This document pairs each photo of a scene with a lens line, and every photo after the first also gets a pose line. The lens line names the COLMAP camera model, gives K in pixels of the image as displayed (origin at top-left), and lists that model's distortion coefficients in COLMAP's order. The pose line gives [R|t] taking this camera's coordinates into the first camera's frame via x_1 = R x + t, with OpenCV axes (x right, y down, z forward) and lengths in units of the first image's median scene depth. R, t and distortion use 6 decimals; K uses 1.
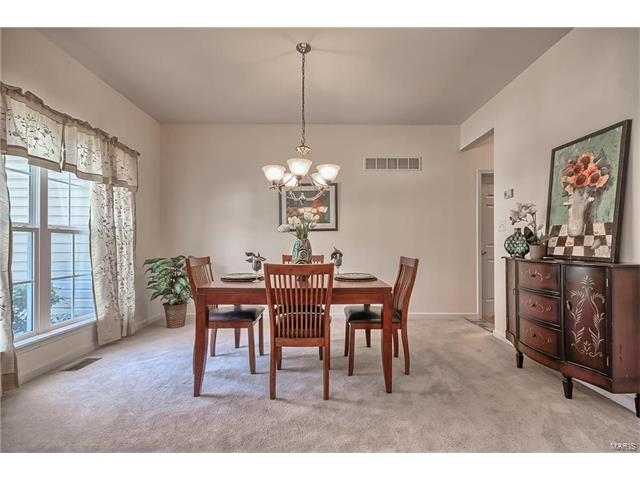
lens RADIAL K [[298.2, 0, 325.0], [0, 298.2, 243.5], [0, 0, 1]] dist [0.007029, 0.001093]
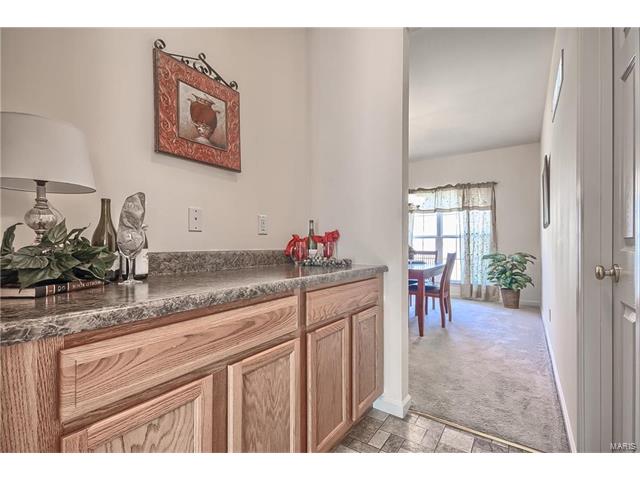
lens RADIAL K [[298.2, 0, 319.1], [0, 298.2, 241.3], [0, 0, 1]] dist [0.007029, 0.001093]
pose [[-0.571154, -0.002099, -0.820840, 2.111488], [0.004732, 0.999972, -0.005850, -0.006652], [0.820829, -0.007225, -0.571128, 2.156276]]
